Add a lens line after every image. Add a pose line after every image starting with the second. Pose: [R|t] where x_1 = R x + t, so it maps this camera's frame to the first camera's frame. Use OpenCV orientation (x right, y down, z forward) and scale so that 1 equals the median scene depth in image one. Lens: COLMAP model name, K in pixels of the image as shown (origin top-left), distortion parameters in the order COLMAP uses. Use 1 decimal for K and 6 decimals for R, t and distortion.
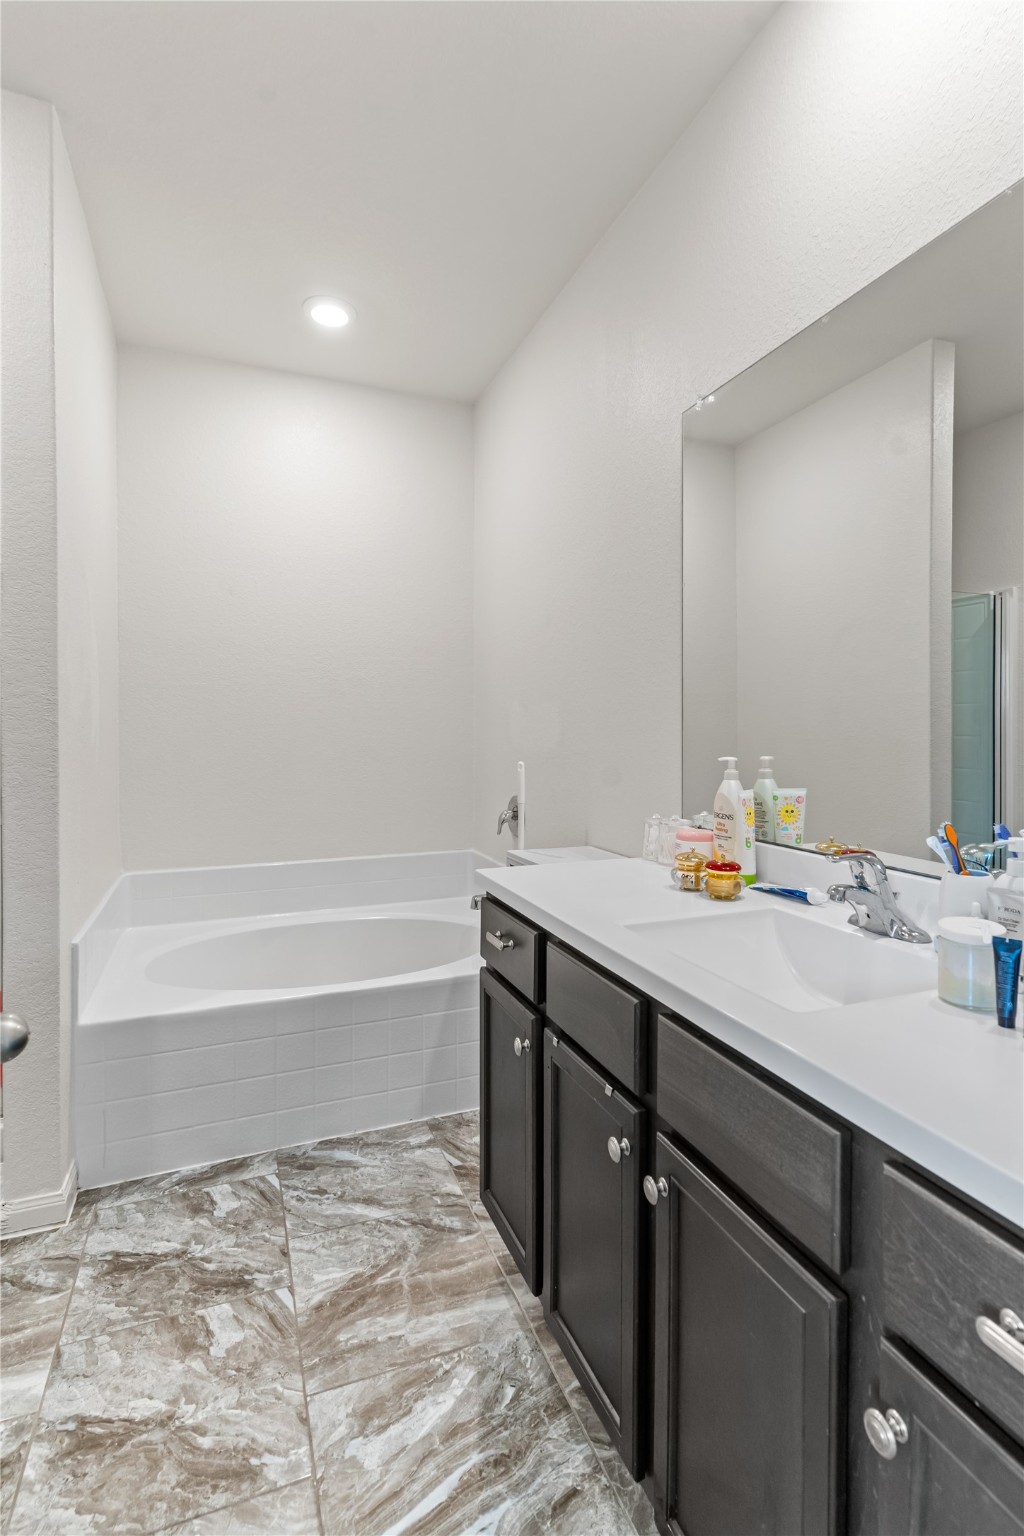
lens RADIAL K [[737.2, 0, 521.5], [0, 737.2, 738.8], [0, 0, 1]] dist [-0.000477, 0.001983]
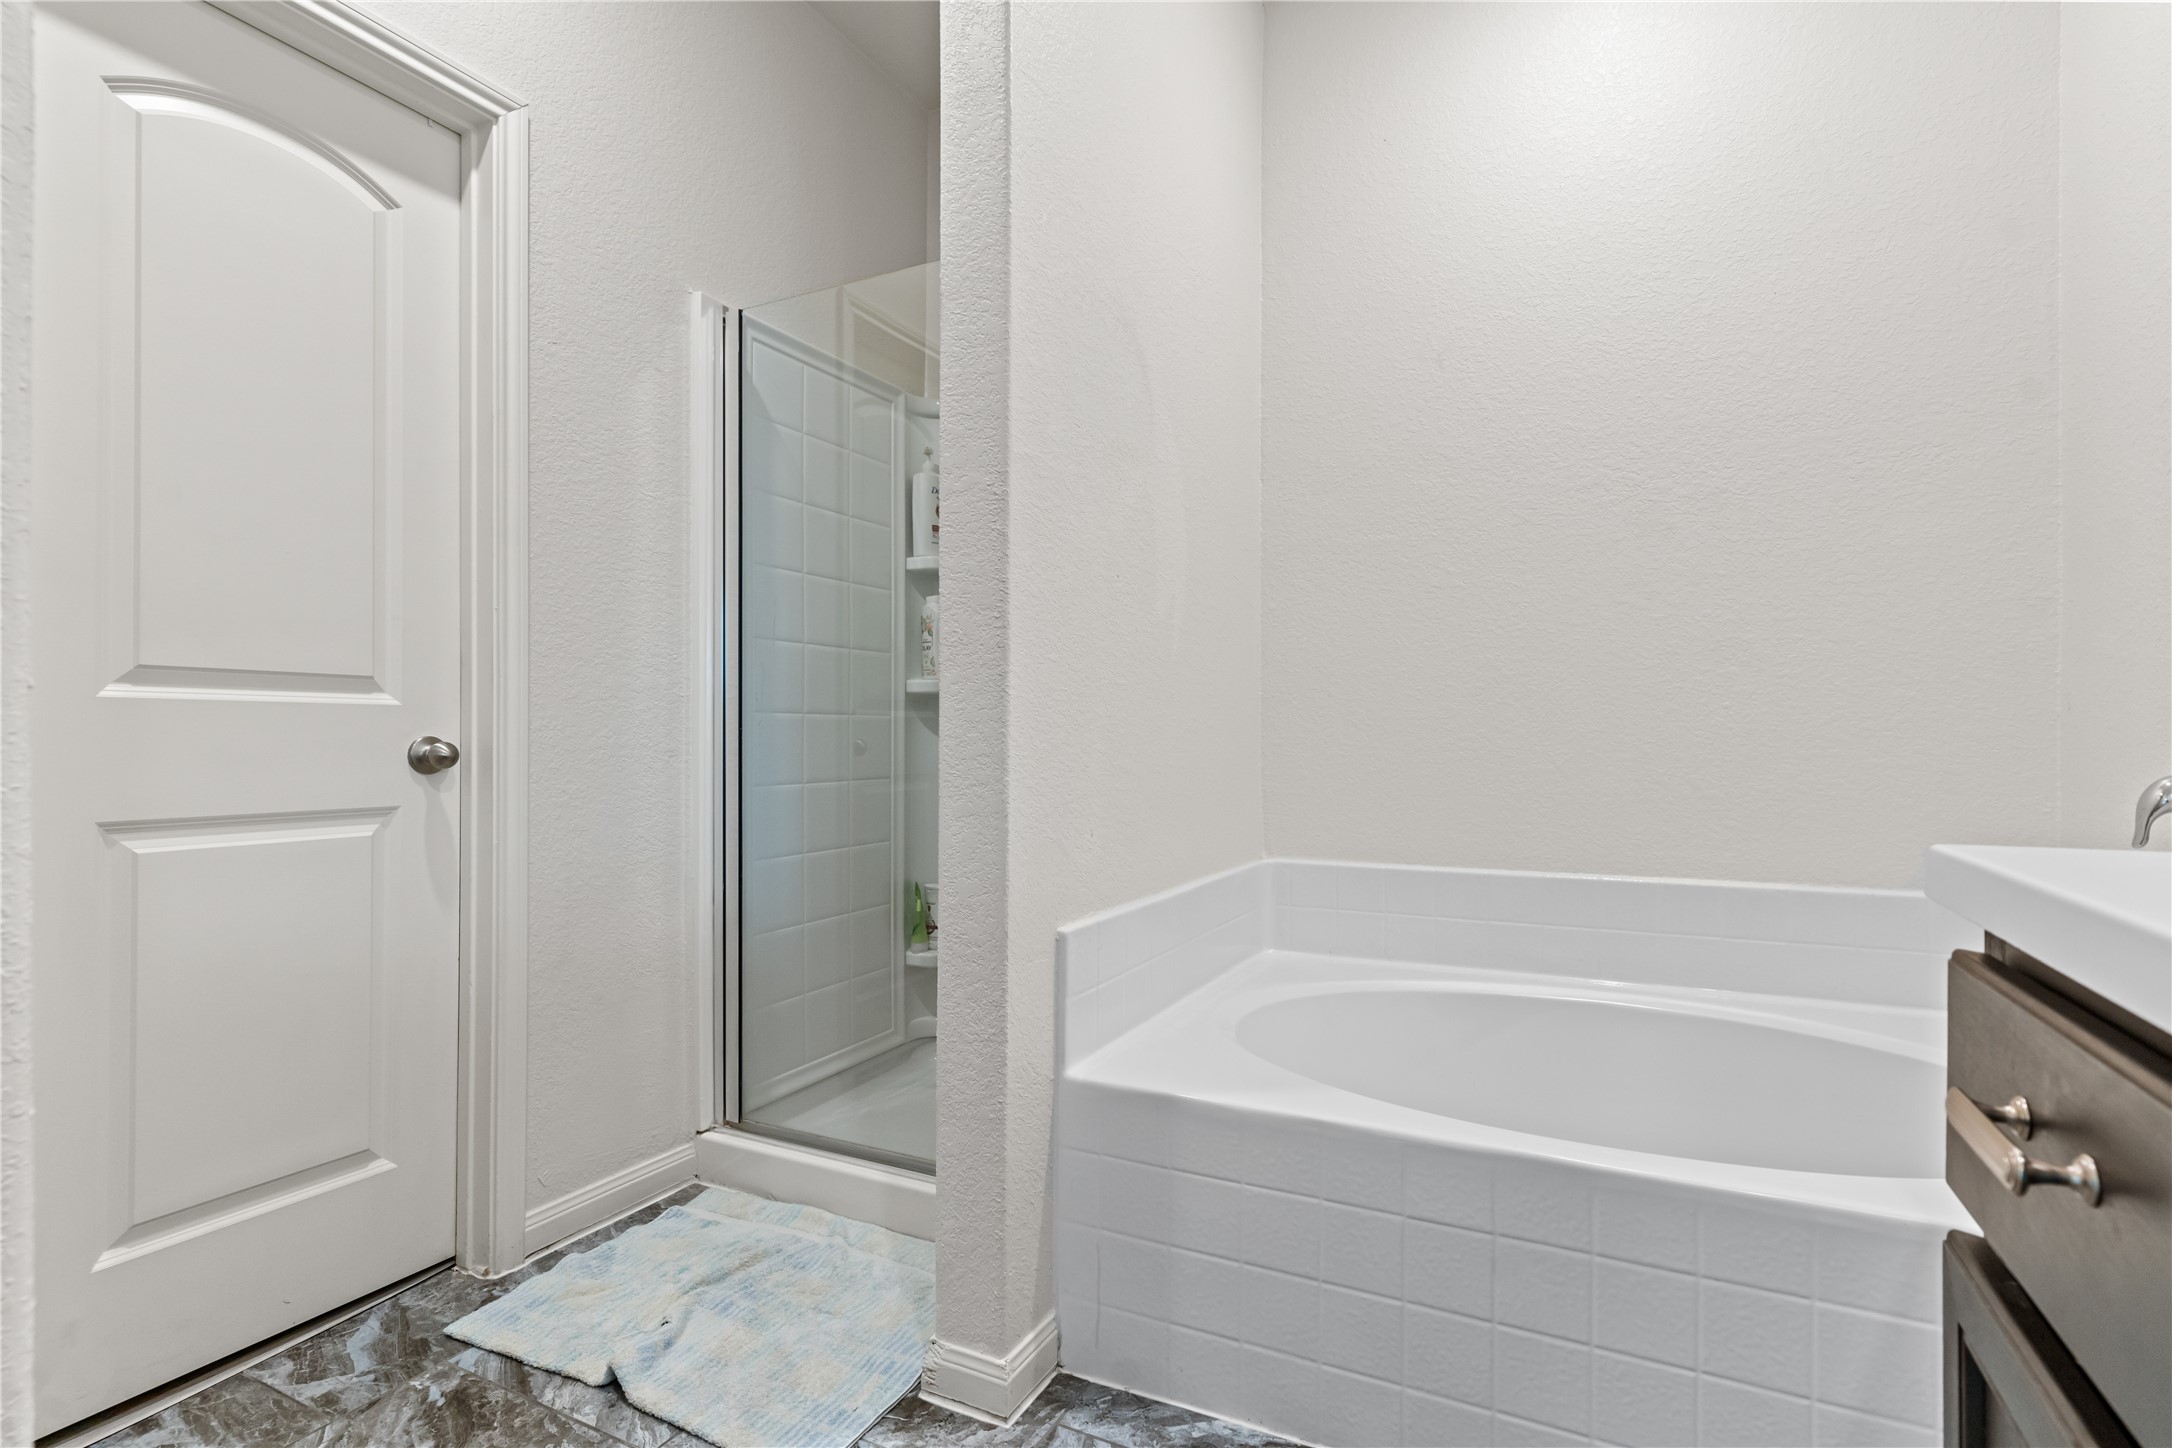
lens RADIAL K [[1042.5, 0, 1086.3], [0, 1042.5, 728.9], [0, 0, 1]] dist [-0.000477, 0.001983]
pose [[0.662459, -0.001469, -0.749097, 0.015309], [-0.009303, 0.999905, -0.010188, 0.137590], [0.749041, 0.013718, 0.662382, 0.513676]]
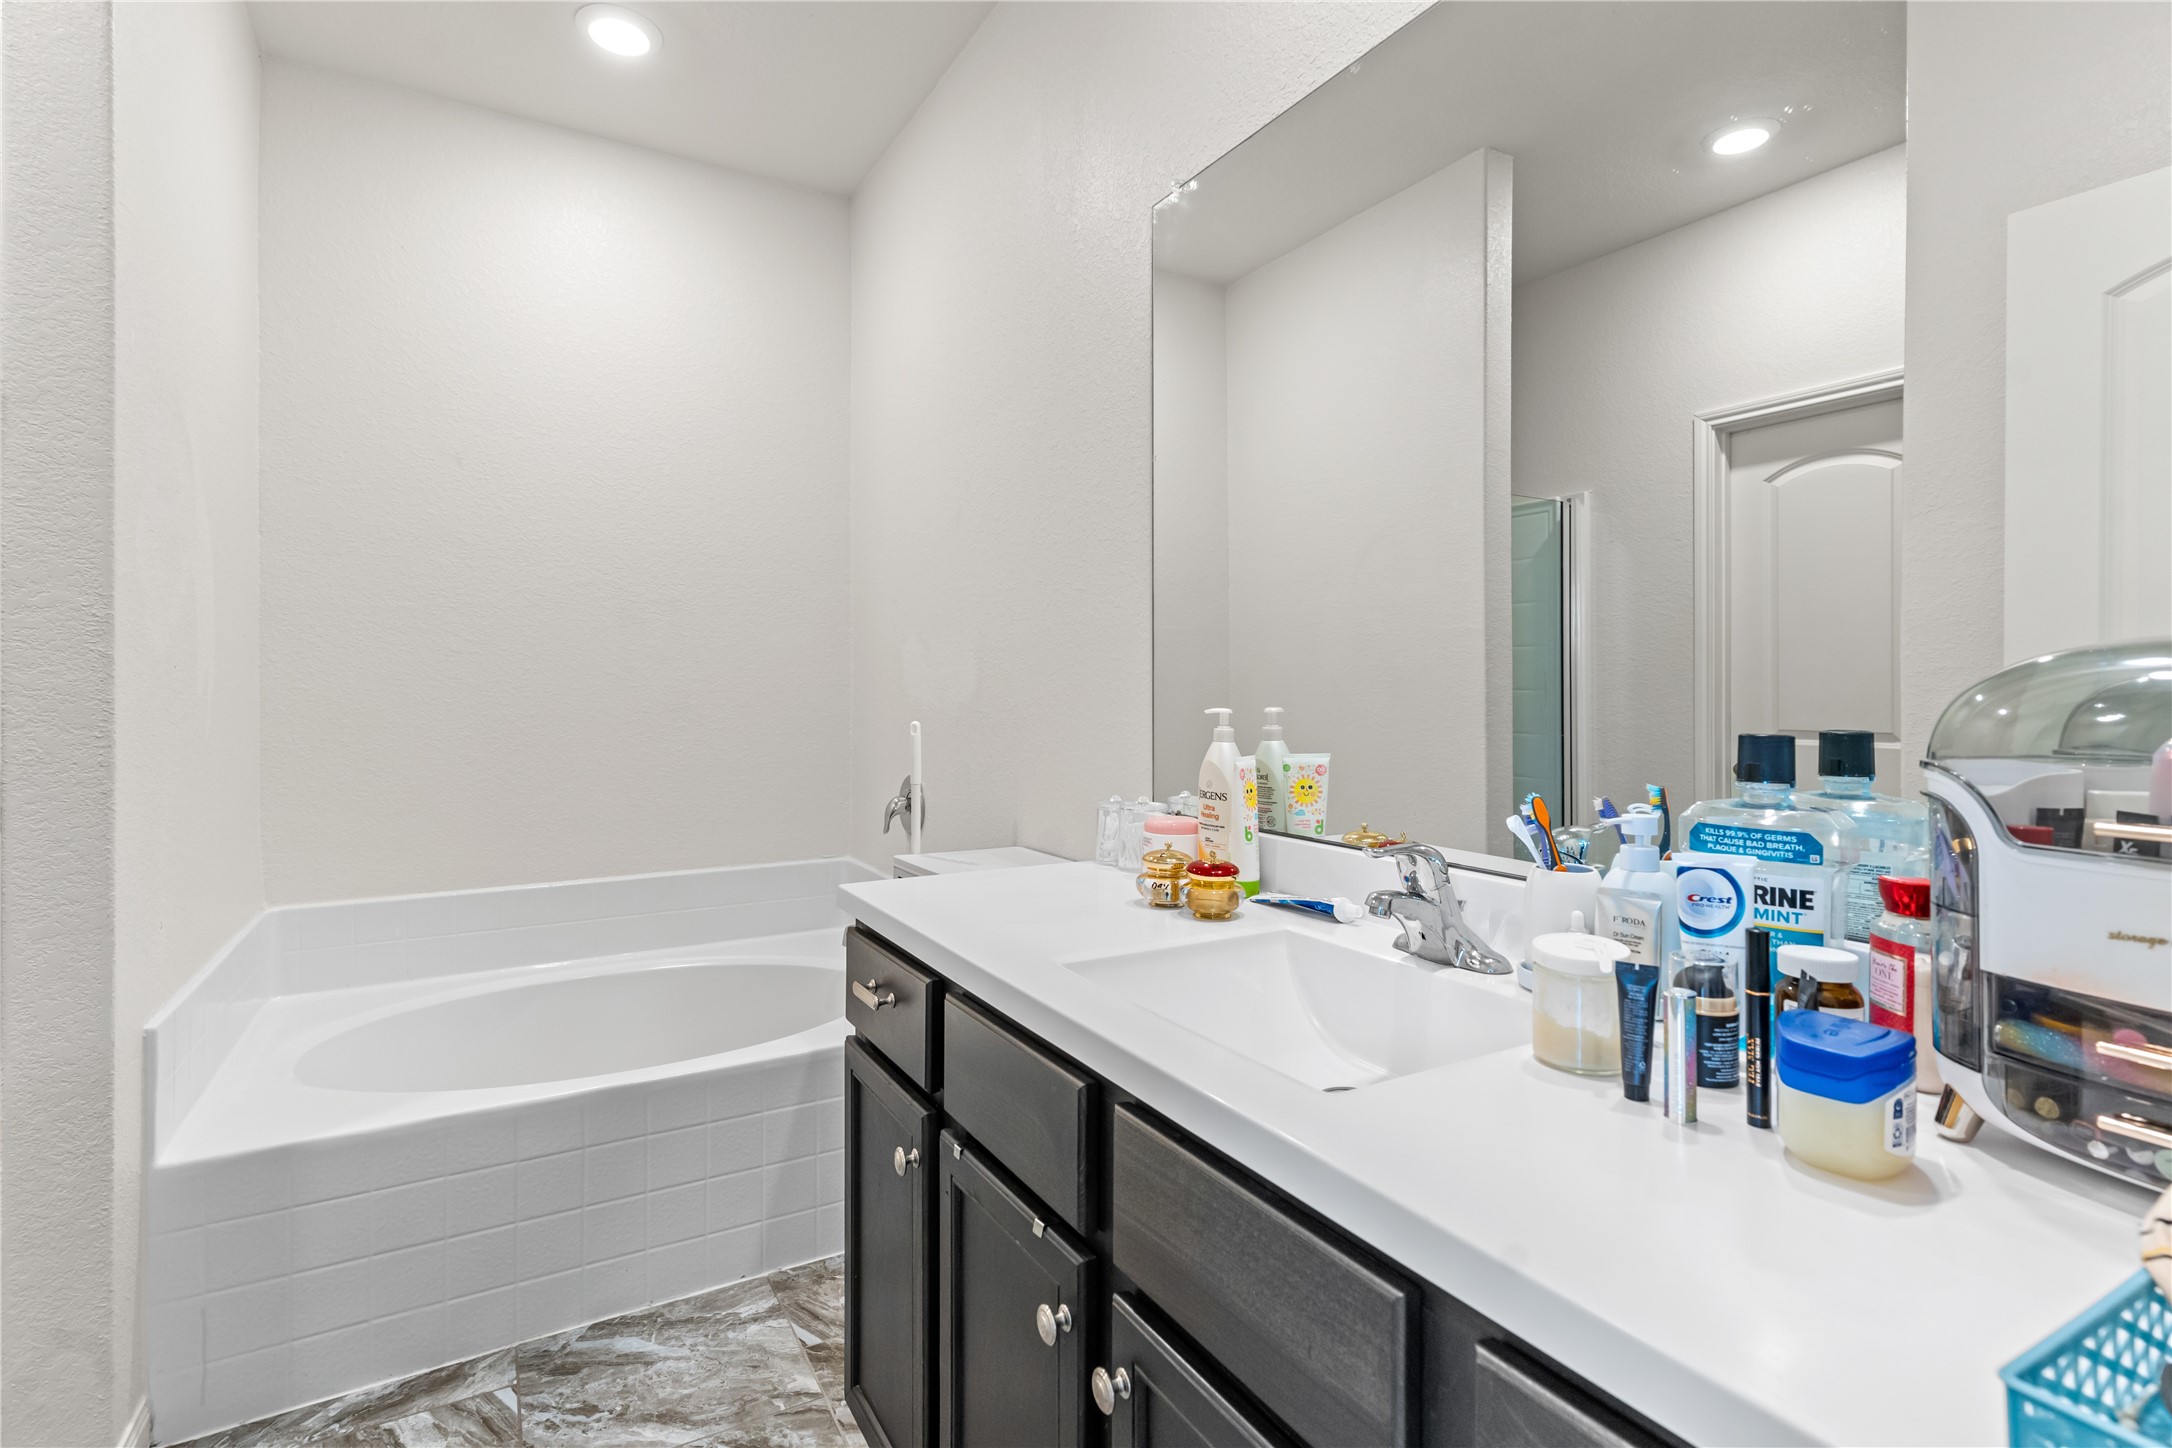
lens RADIAL K [[1042.5, 0, 1080.2], [0, 1042.5, 689.3], [0, 0, 1]] dist [-0.000477, 0.001983]
pose [[0.989730, -0.000485, 0.142950, 0.015862], [0.001880, 0.999952, -0.009623, 0.015059], [-0.142939, 0.009793, 0.989683, 0.065229]]
